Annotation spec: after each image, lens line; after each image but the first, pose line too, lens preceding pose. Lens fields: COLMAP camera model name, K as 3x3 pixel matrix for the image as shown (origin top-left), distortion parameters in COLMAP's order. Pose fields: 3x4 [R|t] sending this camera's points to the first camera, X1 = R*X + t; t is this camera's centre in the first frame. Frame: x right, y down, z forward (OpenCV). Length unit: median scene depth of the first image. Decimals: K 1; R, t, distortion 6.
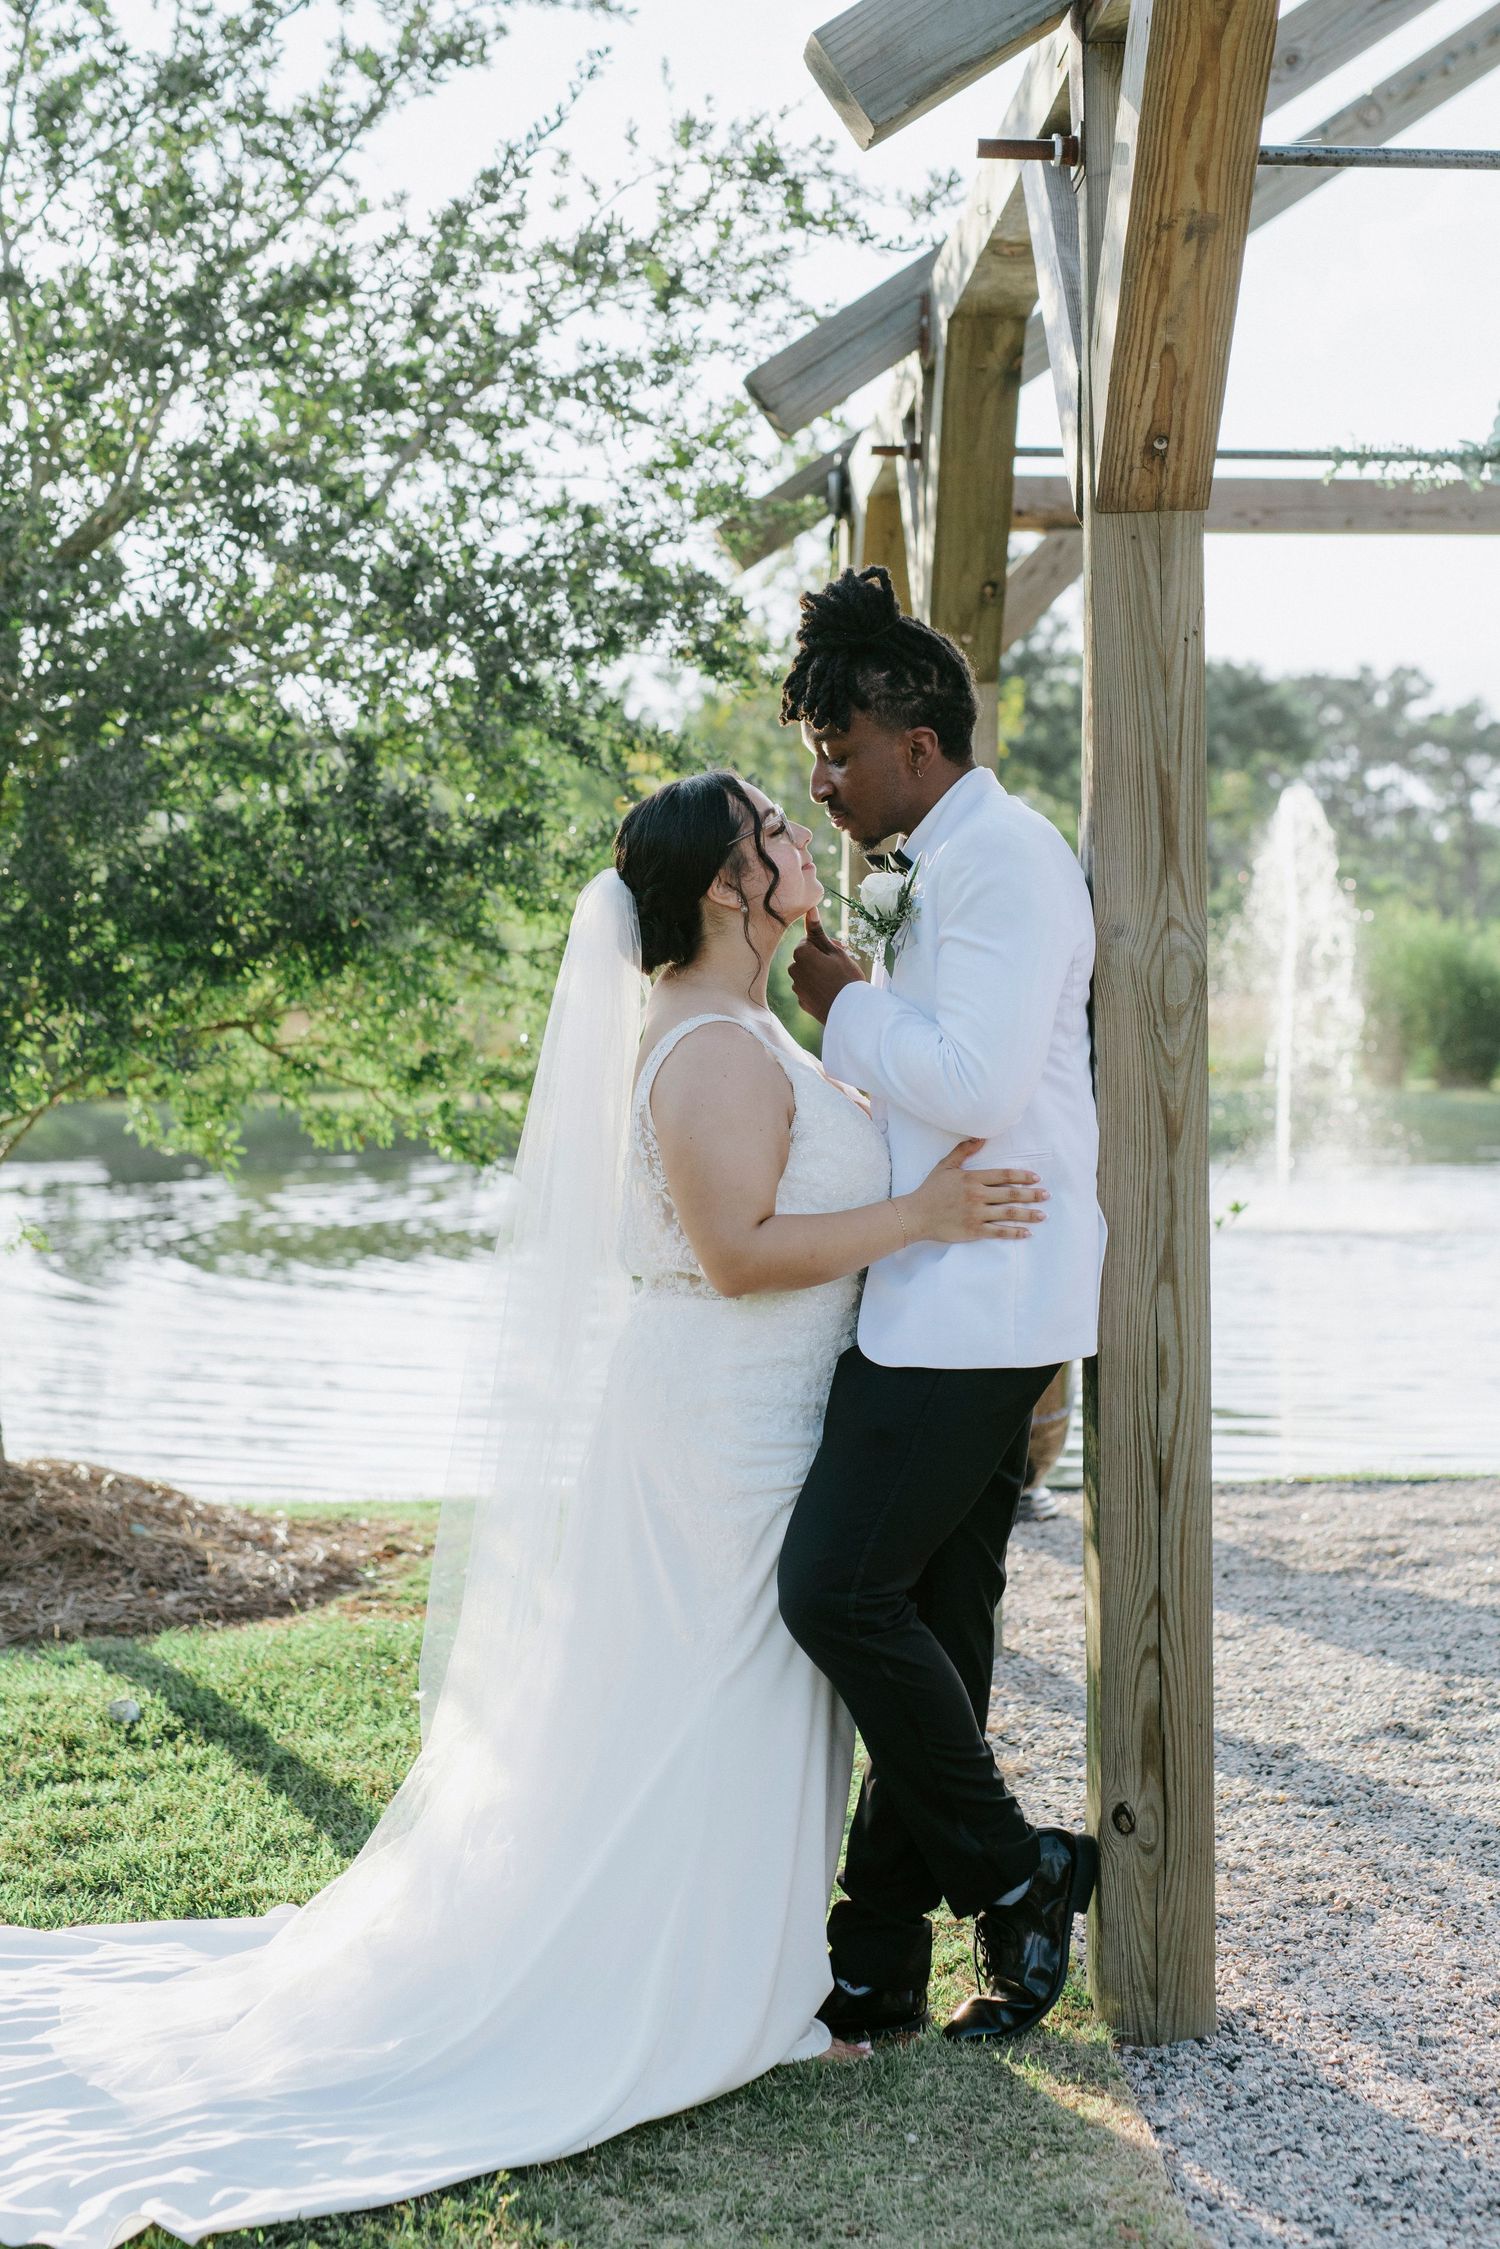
lens RADIAL K [[3124.0, 0, 748.2], [0, 3124.0, 1111.2], [0, 0, 1]] dist [0.007118, 0.000000]
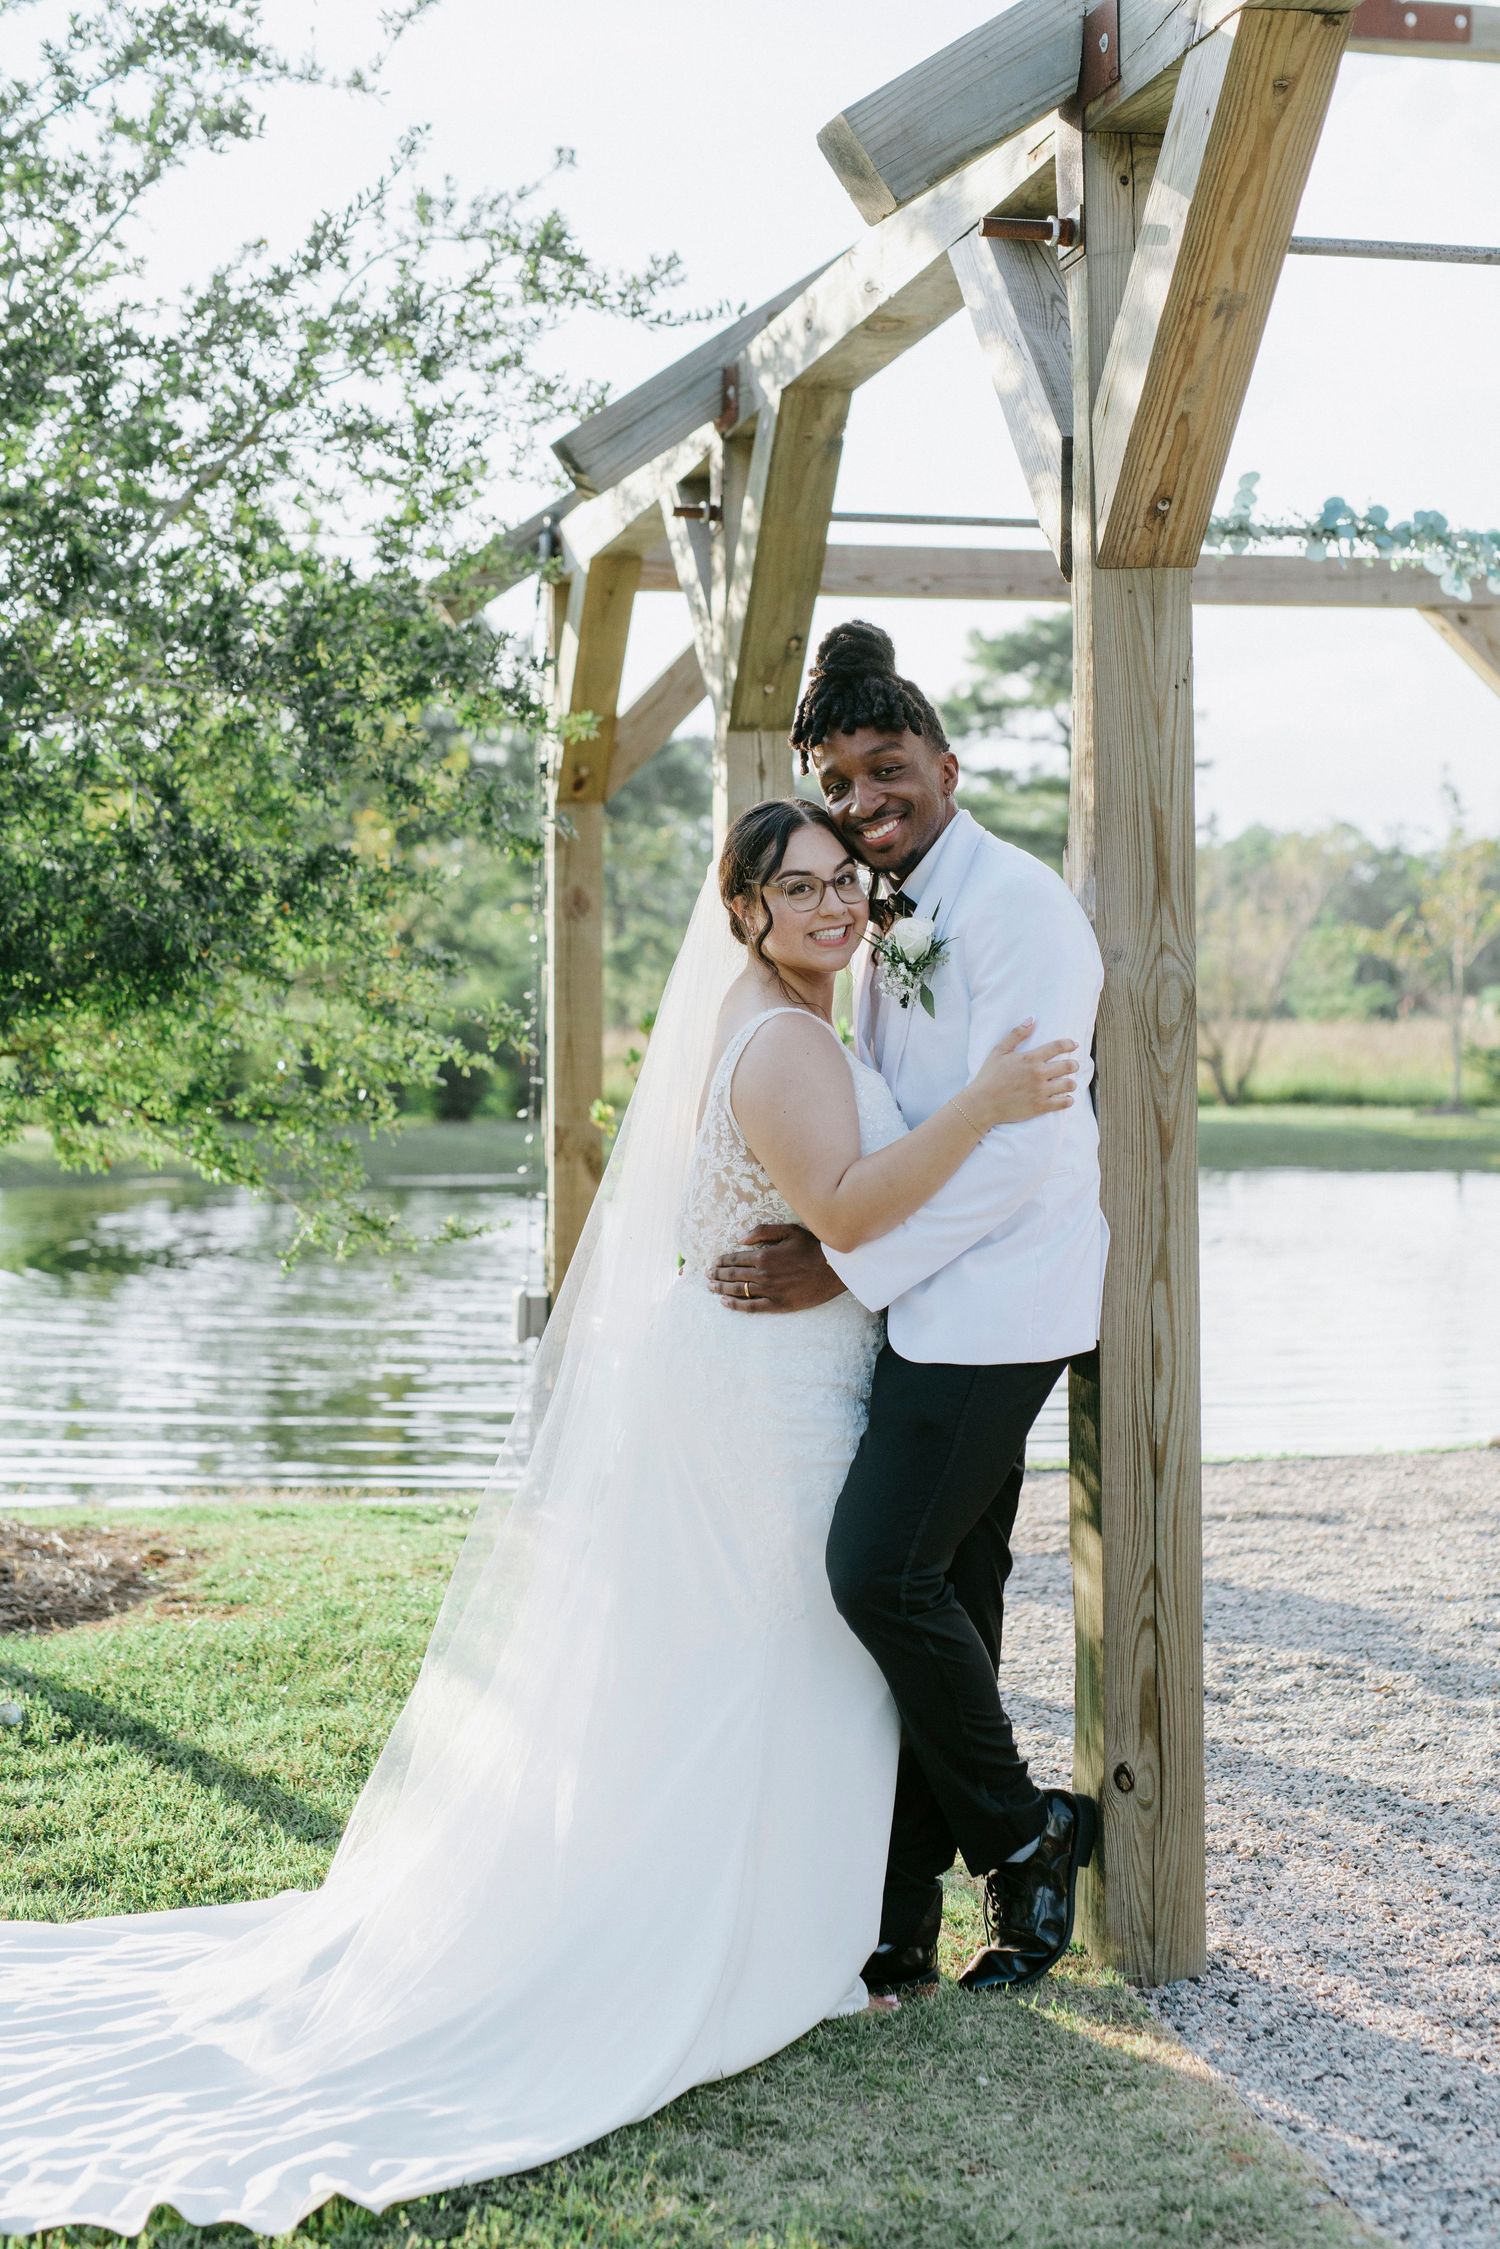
lens RADIAL K [[2921.0, 0, 749.8], [0, 2921.0, 1139.5], [0, 0, 1]] dist [0.002510, 0.000000]
pose [[0.991829, -0.007405, 0.127357, -0.134095], [0.007226, 0.999972, 0.001867, 0.002839], [-0.127367, -0.000932, 0.991855, 0.015059]]
